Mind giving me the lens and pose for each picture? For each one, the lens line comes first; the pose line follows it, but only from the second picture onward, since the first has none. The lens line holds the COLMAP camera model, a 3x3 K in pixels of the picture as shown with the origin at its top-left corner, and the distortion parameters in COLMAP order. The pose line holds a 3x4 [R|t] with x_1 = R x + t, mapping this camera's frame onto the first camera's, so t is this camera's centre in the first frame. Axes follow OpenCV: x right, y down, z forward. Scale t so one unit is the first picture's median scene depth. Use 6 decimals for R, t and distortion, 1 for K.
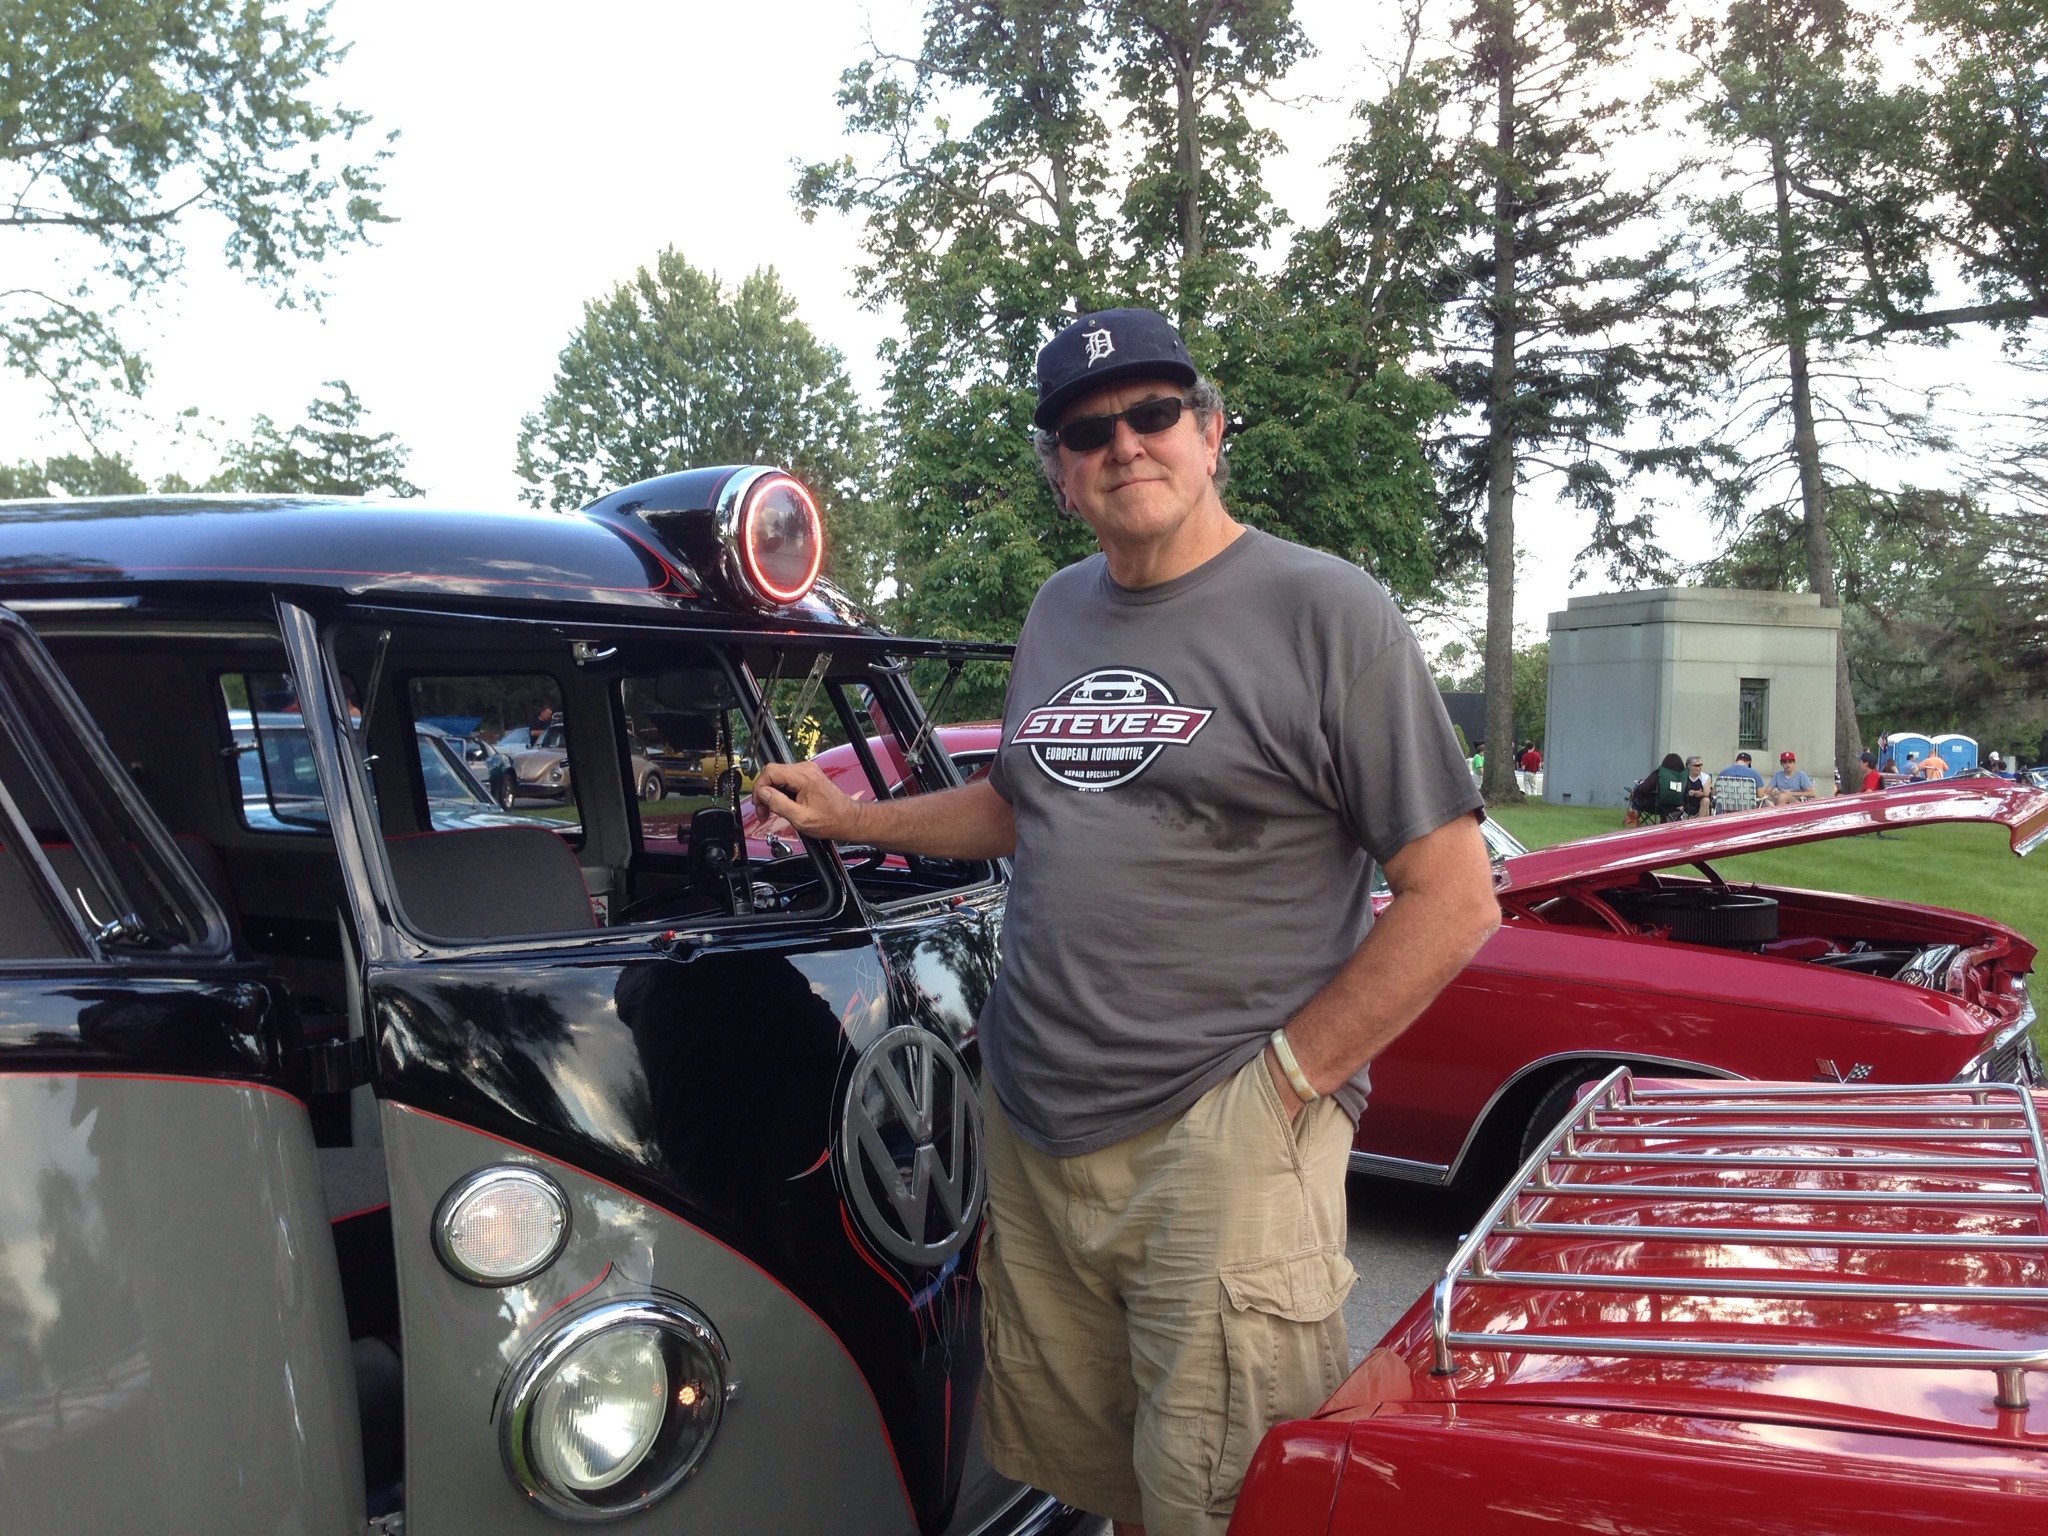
lens RADIAL K [[1945.1, 0, 1031.2], [0, 1945.1, 771.3], [0, 0, 1]] dist [0.194829, -0.311543]
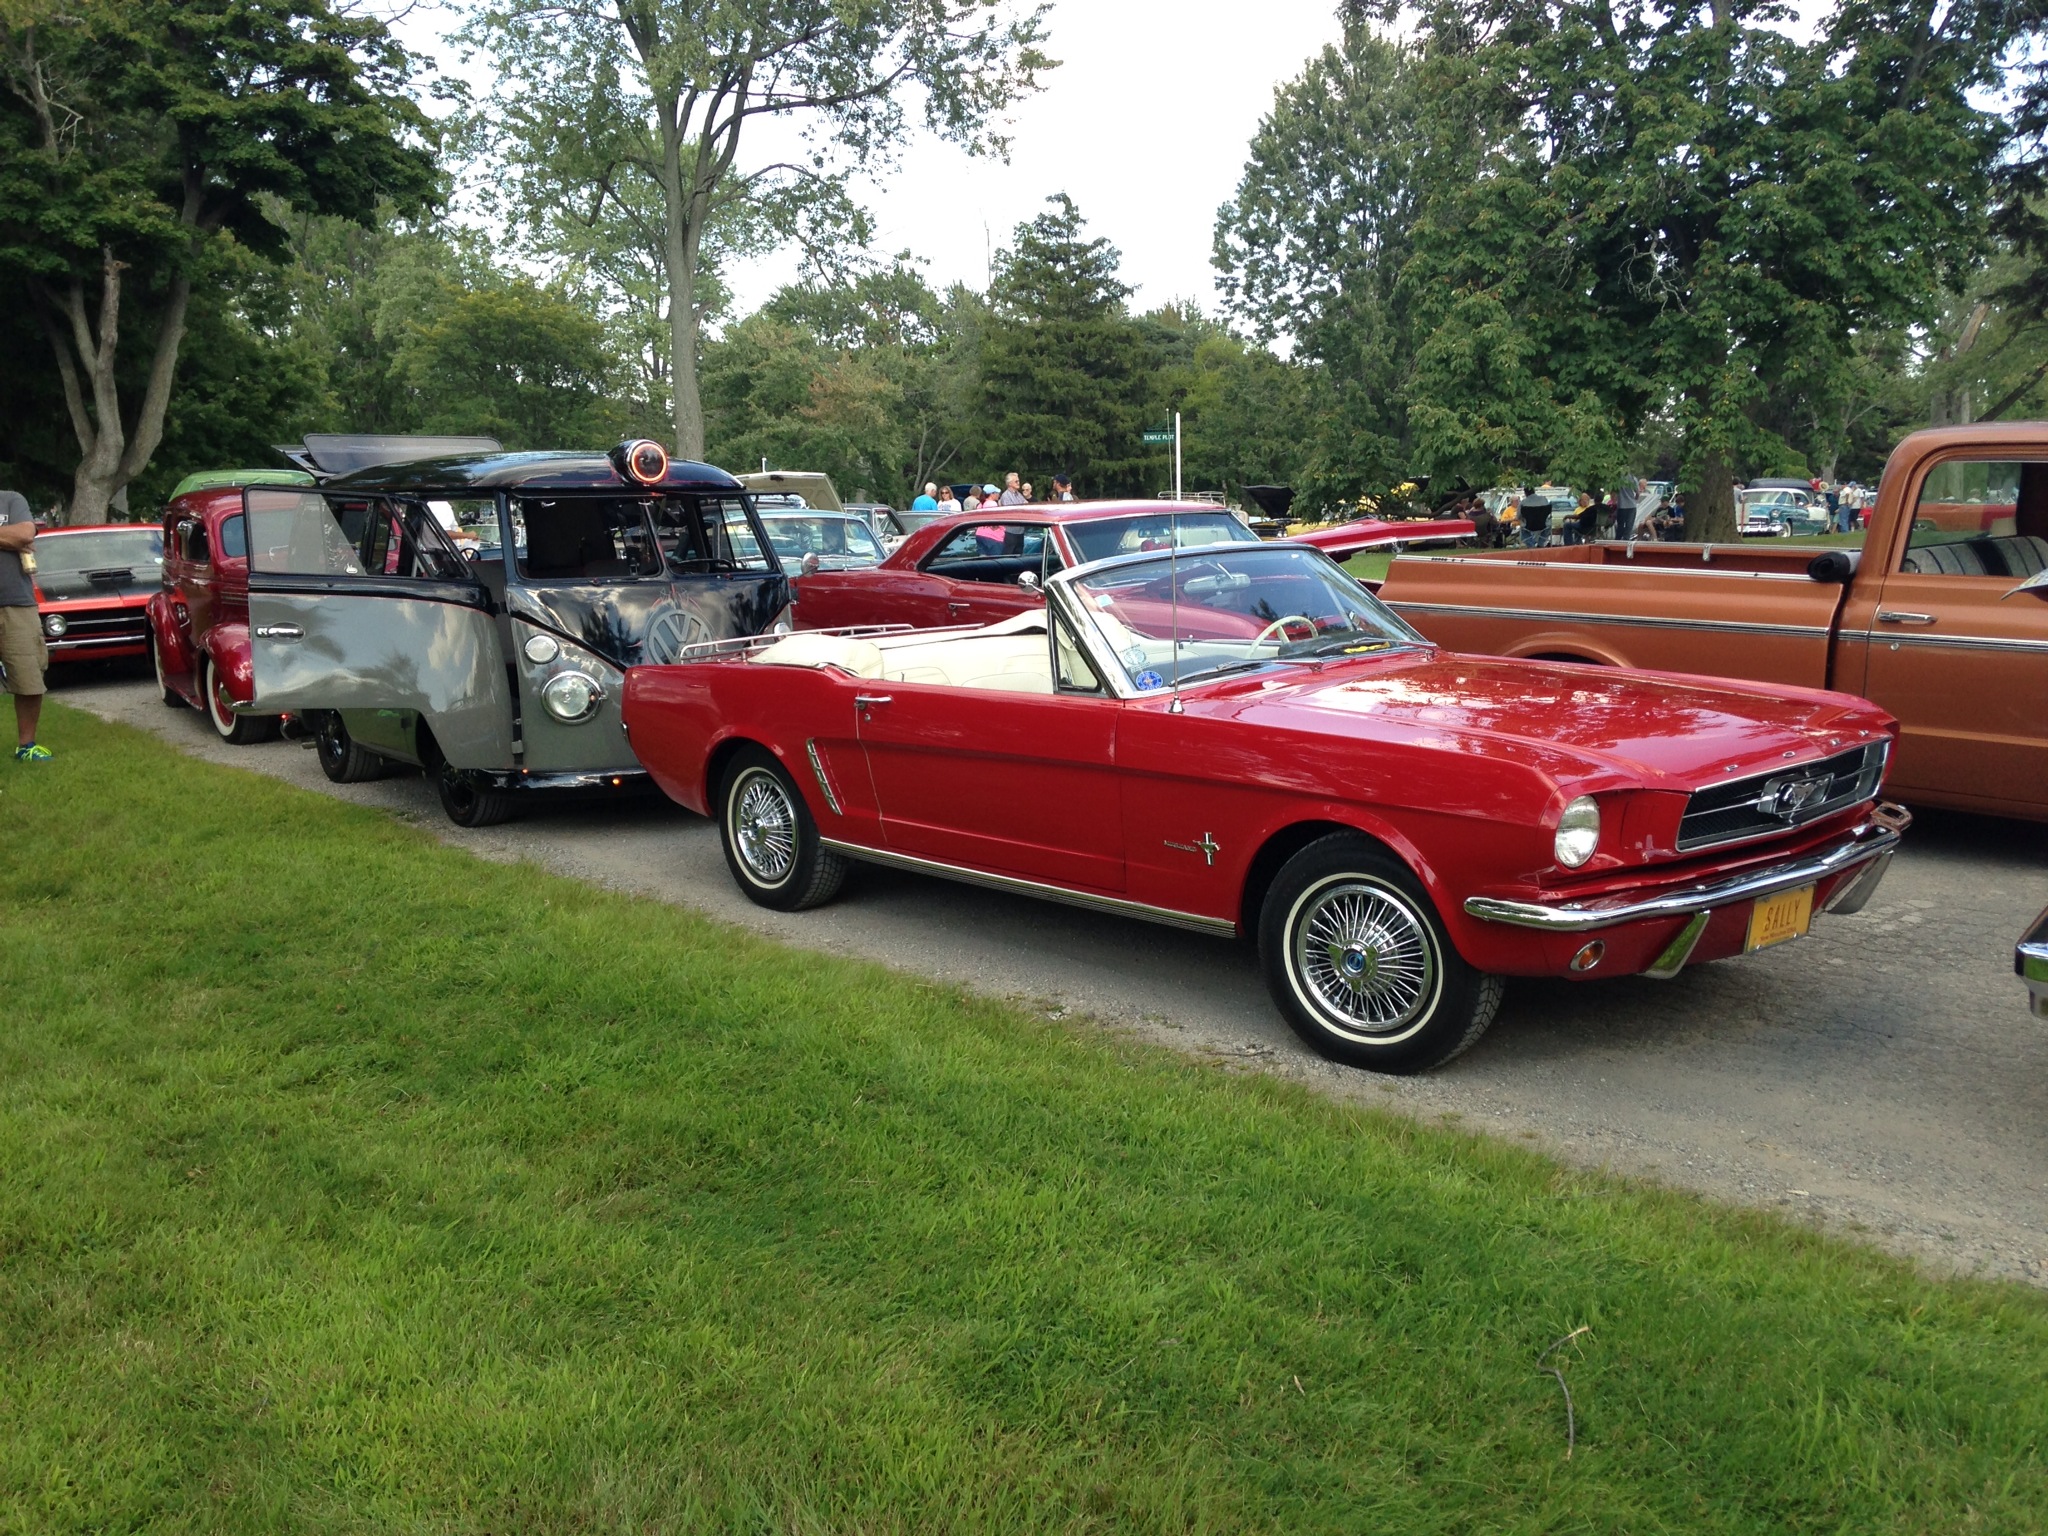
lens RADIAL K [[1952.9, 0, 1023.9], [0, 1952.9, 760.1], [0, 0, 1]] dist [0.210565, -0.291990]
pose [[0.924258, 0.010350, -0.381628, 0.131811], [0.032365, 0.993909, 0.105341, 0.003171], [0.380394, -0.109713, 0.918294, -0.140012]]
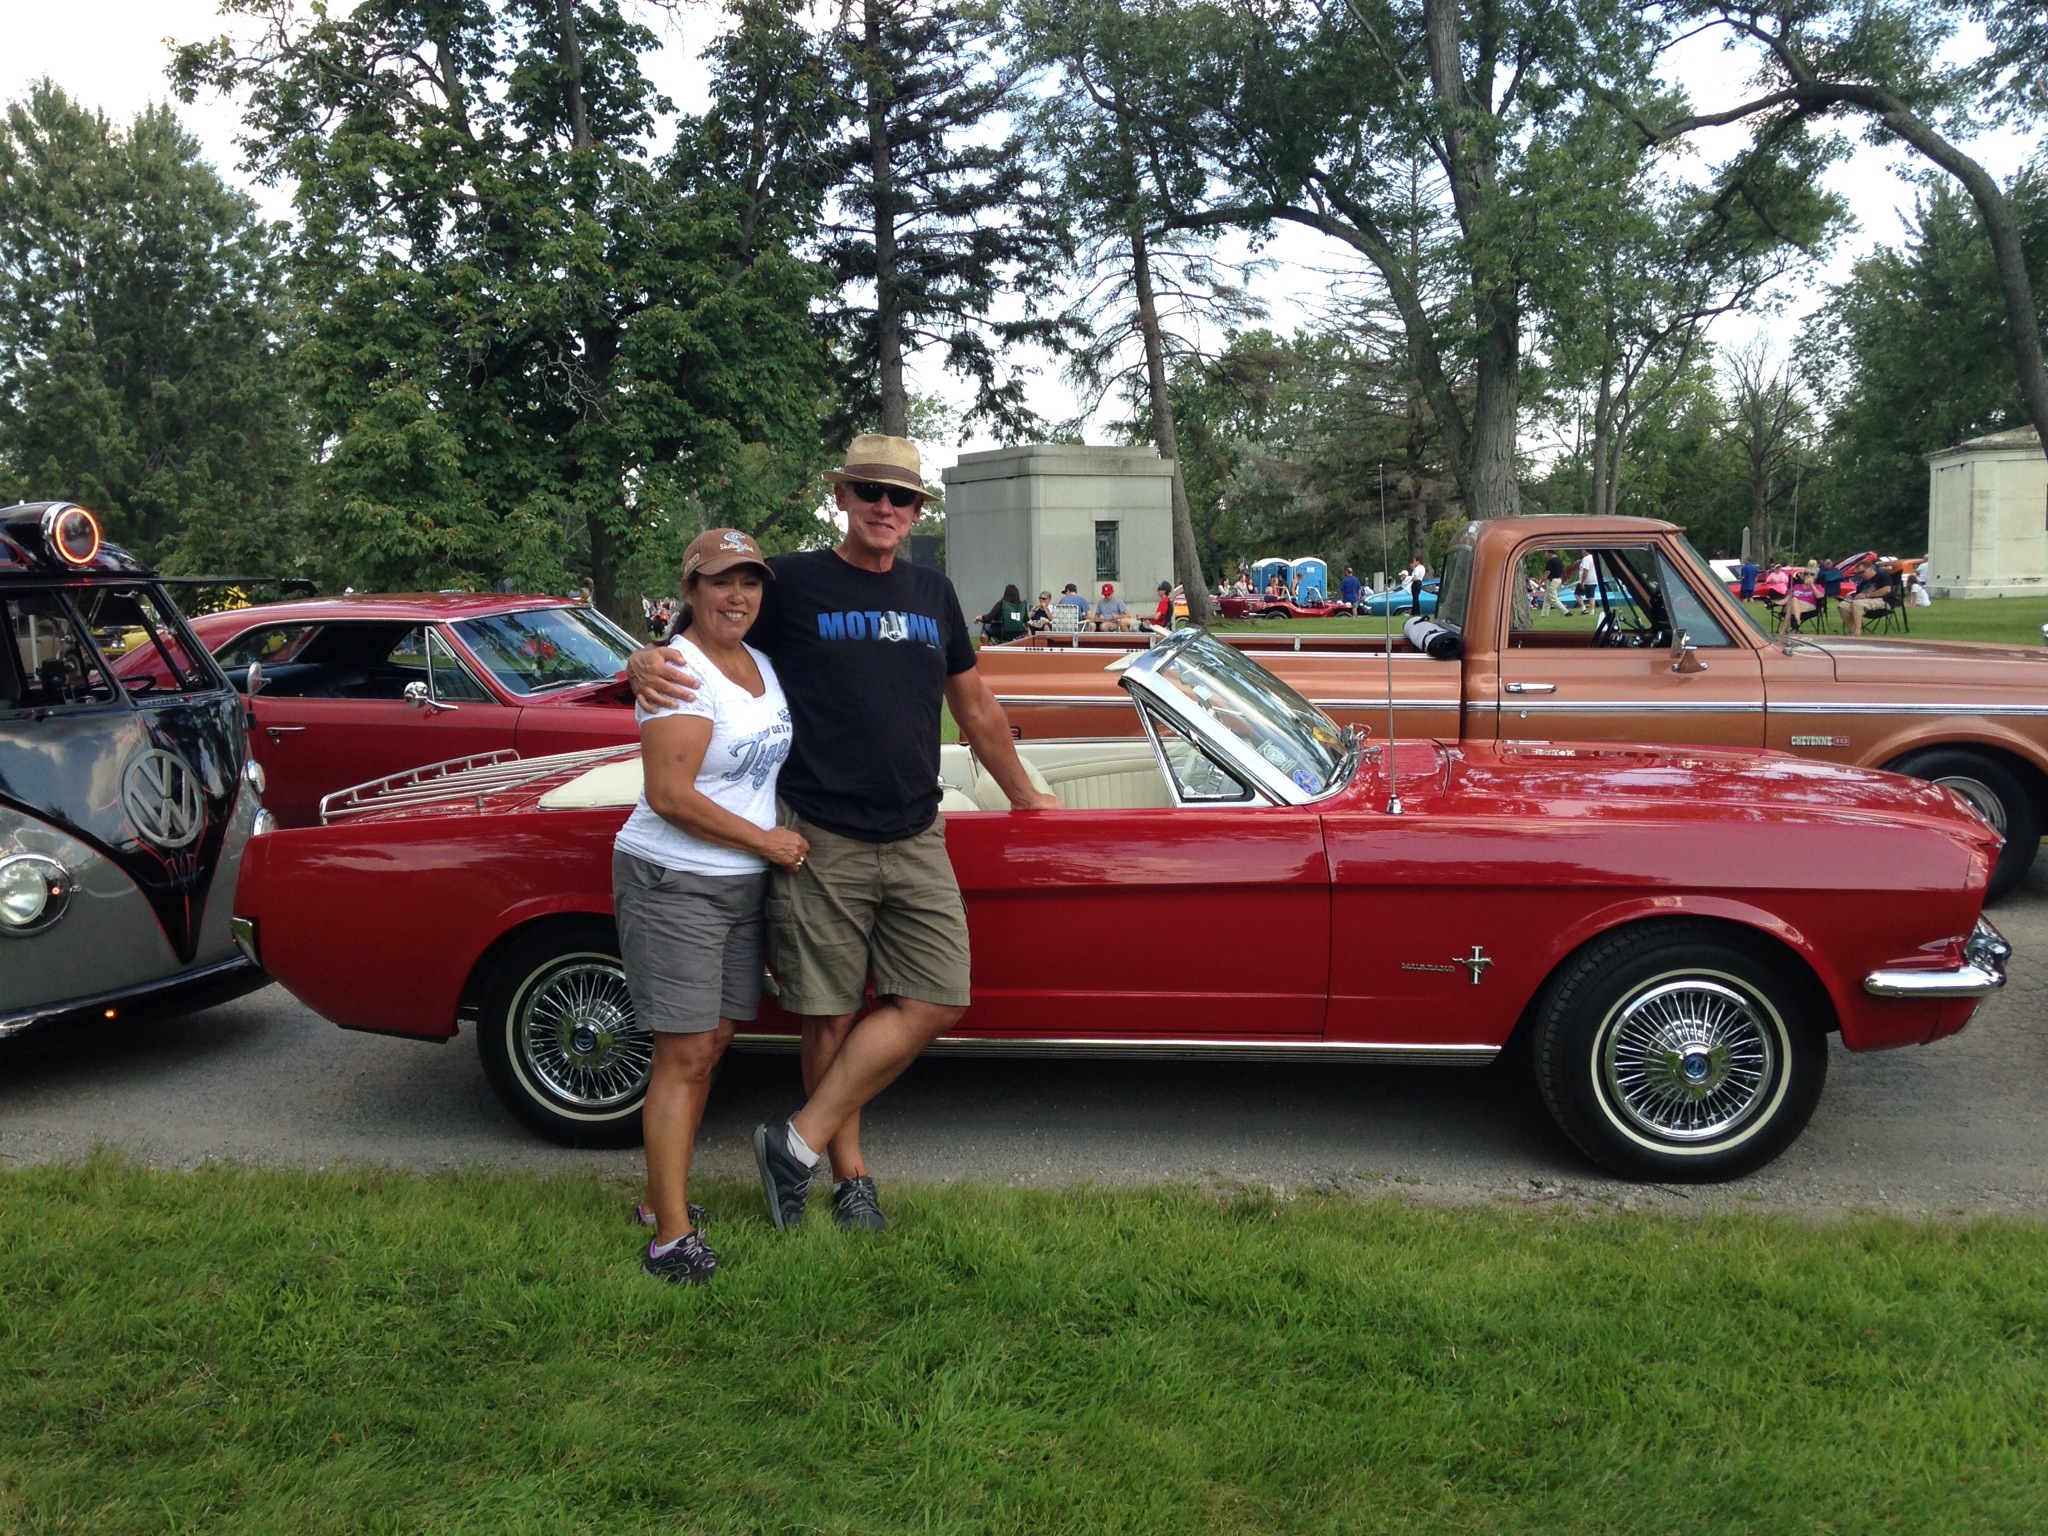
lens RADIAL K [[1952.9, 0, 1023.9], [0, 1952.9, 760.1], [0, 0, 1]] dist [0.210565, -0.291990]
pose [[0.968549, -0.068300, 0.239267, 0.027093], [0.051027, 0.995673, 0.077664, 0.000878], [-0.243536, -0.063012, 0.967843, -0.115497]]
